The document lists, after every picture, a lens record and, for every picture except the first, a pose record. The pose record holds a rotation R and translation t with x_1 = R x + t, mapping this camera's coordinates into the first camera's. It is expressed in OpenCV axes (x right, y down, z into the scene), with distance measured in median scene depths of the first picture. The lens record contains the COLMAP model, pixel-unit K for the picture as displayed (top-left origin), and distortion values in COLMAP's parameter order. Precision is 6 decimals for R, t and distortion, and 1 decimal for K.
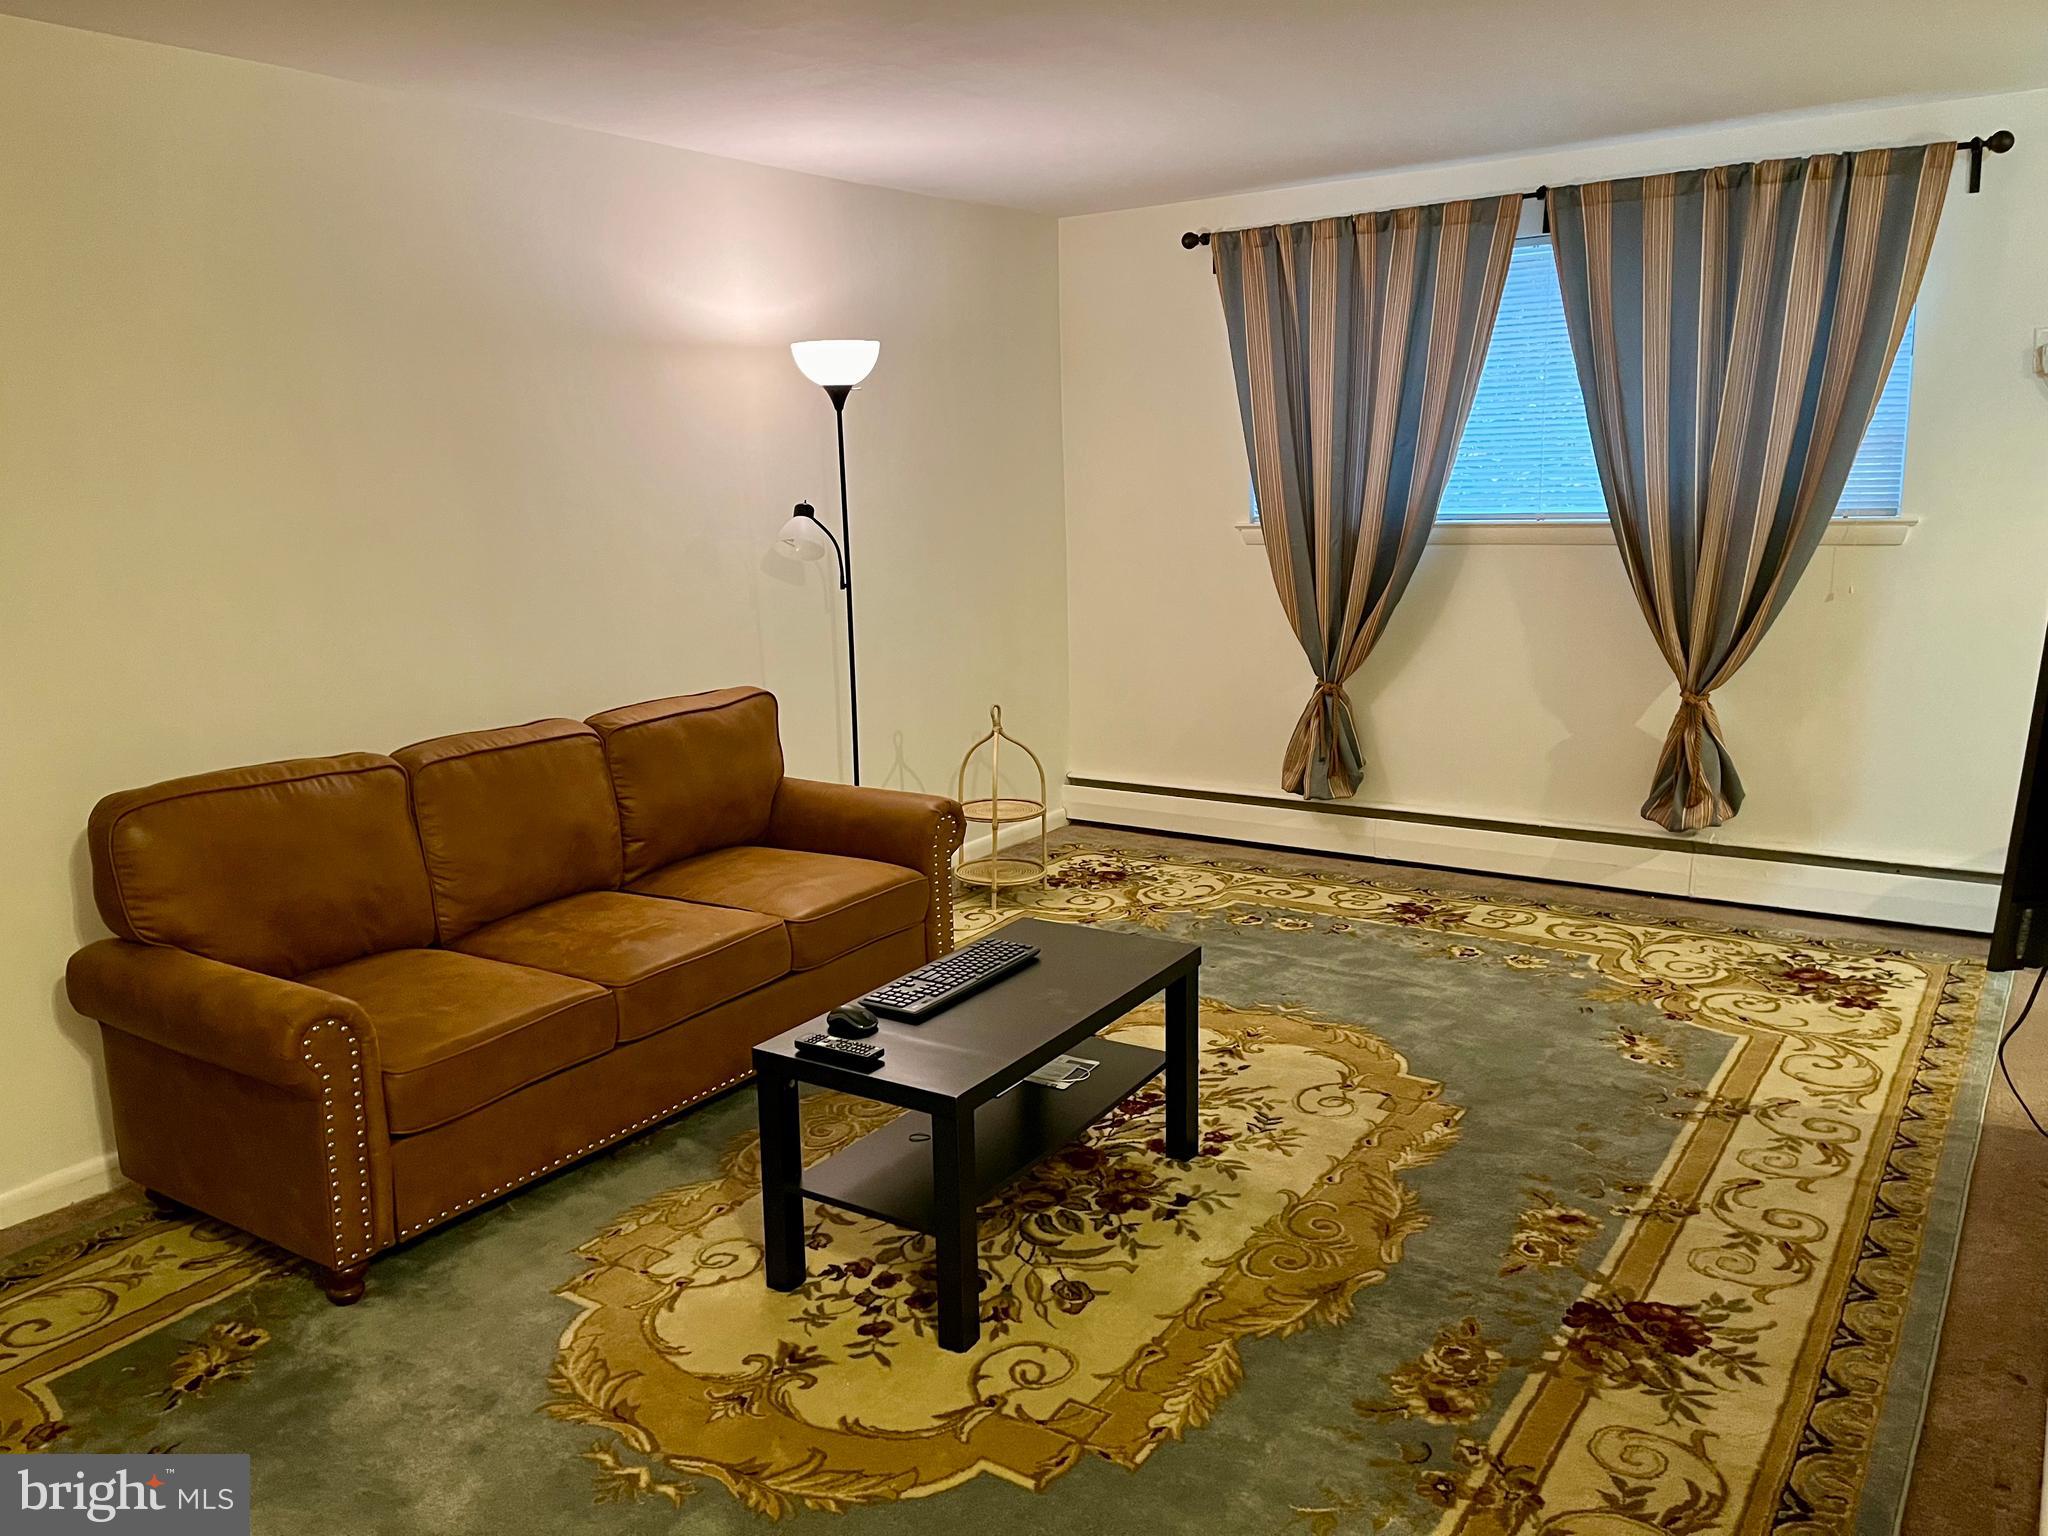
lens RADIAL K [[1549.3, 0, 1007.5], [0, 1549.3, 772.8], [0, 0, 1]] dist [0.067666, -0.081593]
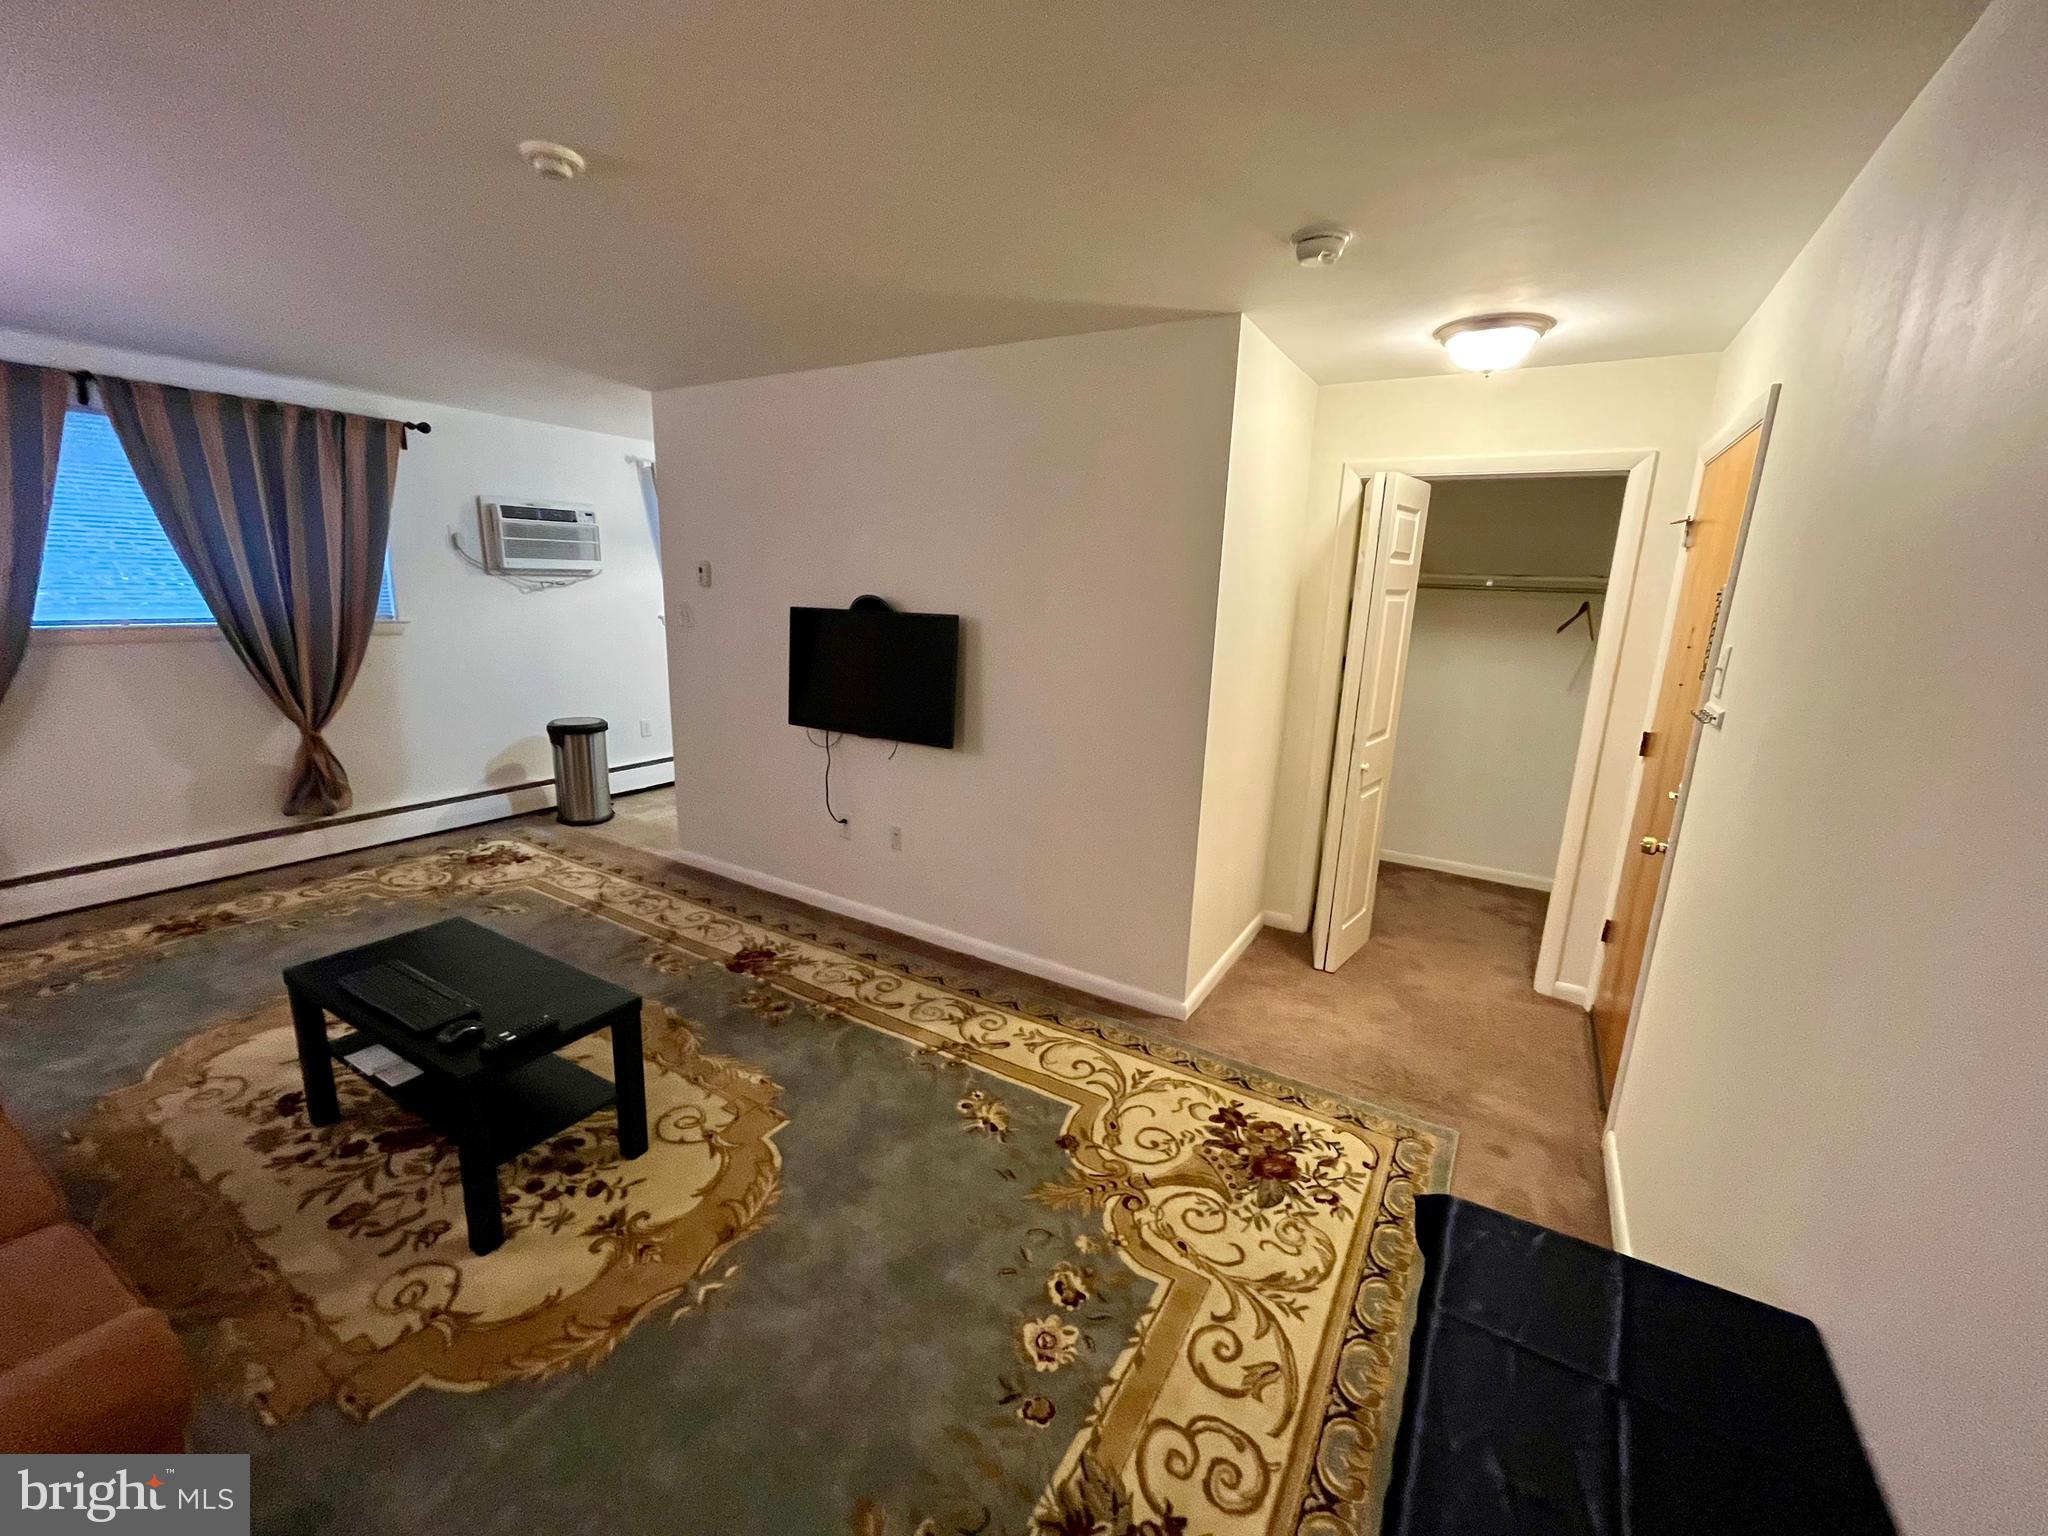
lens RADIAL K [[829.5, 0, 1021.4], [0, 829.5, 766.4], [0, 0, 1]] dist [-0.004742, 0.001033]
pose [[-0.058030, -0.192848, 0.979511, -0.587759], [0.162167, 0.966312, 0.199856, -0.089029], [-0.985056, 0.170442, -0.024801, 0.408494]]
